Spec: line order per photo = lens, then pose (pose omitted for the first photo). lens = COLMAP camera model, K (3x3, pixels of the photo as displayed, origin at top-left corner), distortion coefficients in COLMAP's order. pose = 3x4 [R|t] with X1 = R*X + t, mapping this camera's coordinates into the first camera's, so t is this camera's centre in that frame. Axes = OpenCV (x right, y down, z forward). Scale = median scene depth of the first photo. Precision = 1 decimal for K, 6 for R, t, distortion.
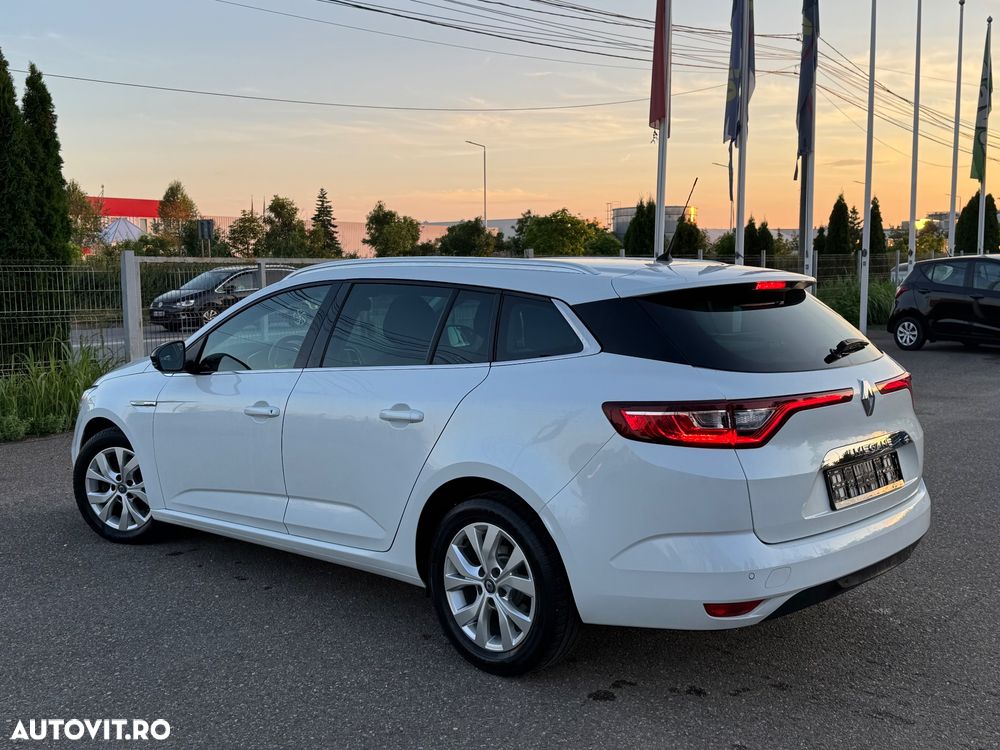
lens RADIAL K [[1031.9, 0, 501.7], [0, 1031.9, 372.4], [0, 0, 1]] dist [0.059113, 0.000000]
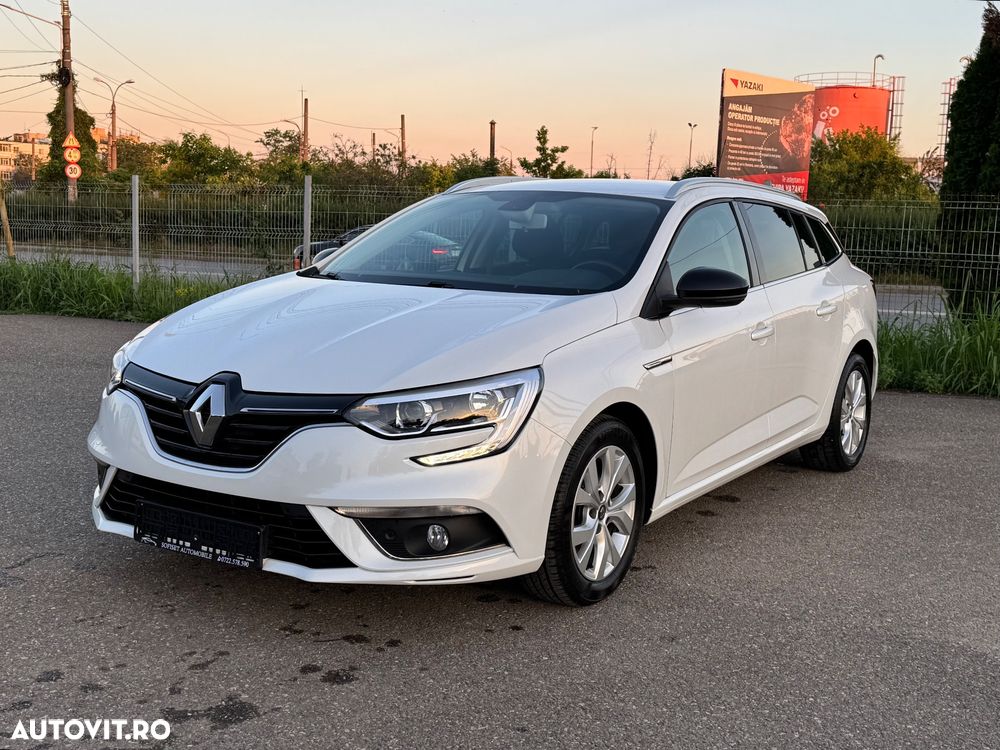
lens RADIAL K [[1180.7, 0, 520.7], [0, 1180.7, 370.1], [0, 0, 1]] dist [0.085700, 0.000000]
pose [[0.216403, 0.140429, -0.966152, 0.401824], [-0.127906, 0.985150, 0.114541, -0.026970], [0.967889, 0.098790, 0.231151, 0.374606]]
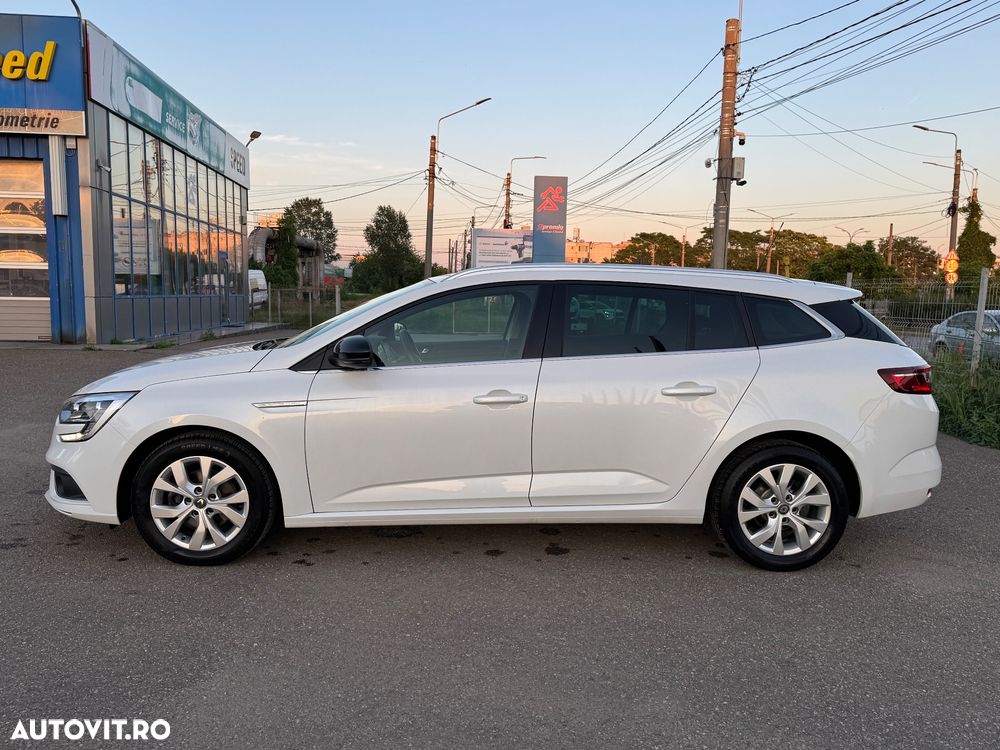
lens RADIAL K [[796.0, 0, 488.5], [0, 796.0, 393.0], [0, 0, 1]] dist [0.023484, -0.030690]
pose [[-0.681847, 0.089863, -0.725954, 0.231020], [-0.083060, 0.976496, 0.198890, -0.069452], [0.726763, 0.195911, -0.658357, 0.779896]]
